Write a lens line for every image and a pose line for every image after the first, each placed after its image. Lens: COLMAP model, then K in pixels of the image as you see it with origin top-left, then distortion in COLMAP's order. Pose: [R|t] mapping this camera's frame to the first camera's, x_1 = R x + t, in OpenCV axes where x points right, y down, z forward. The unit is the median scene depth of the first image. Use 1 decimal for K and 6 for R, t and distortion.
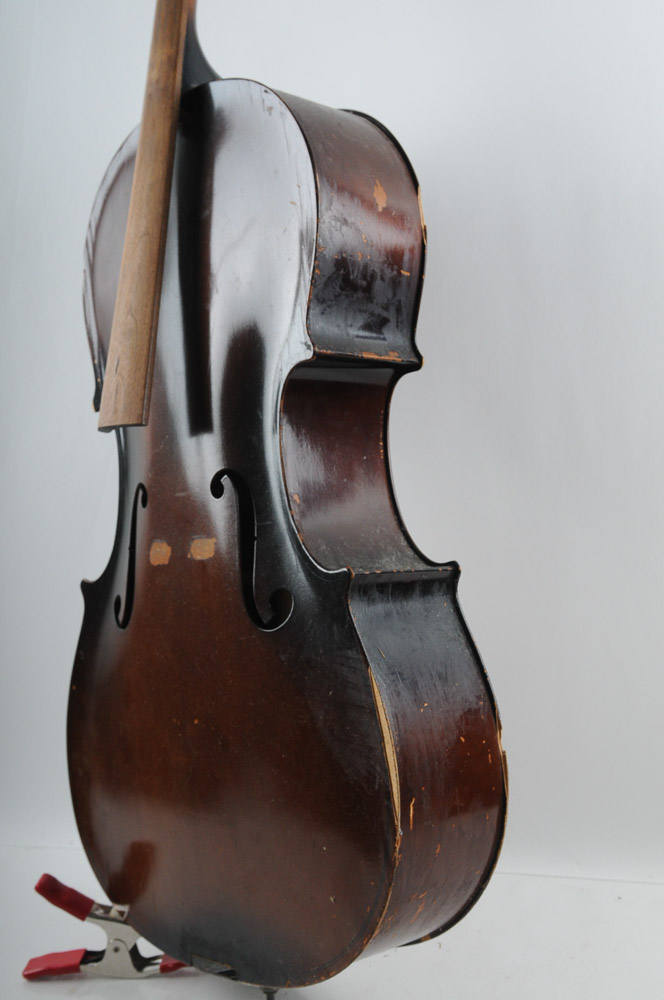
lens RADIAL K [[1197.9, 0, 331.8], [0, 1197.9, 497.1], [0, 0, 1]] dist [0.059548, 0.000000]
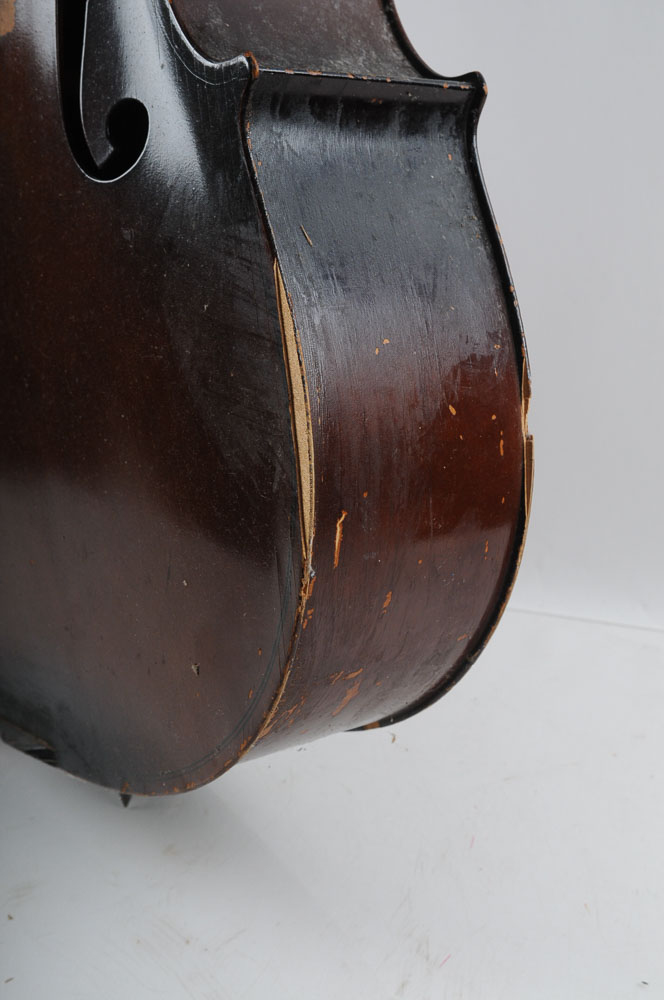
lens RADIAL K [[1403.7, 0, 327.2], [0, 1403.7, 495.4], [0, 0, 1]] dist [0.100462, 0.000000]
pose [[0.996627, 0.073628, -0.036235, 0.078082], [-0.061082, 0.960468, 0.271607, 0.070410], [0.054801, -0.268477, 0.961726, 0.379799]]
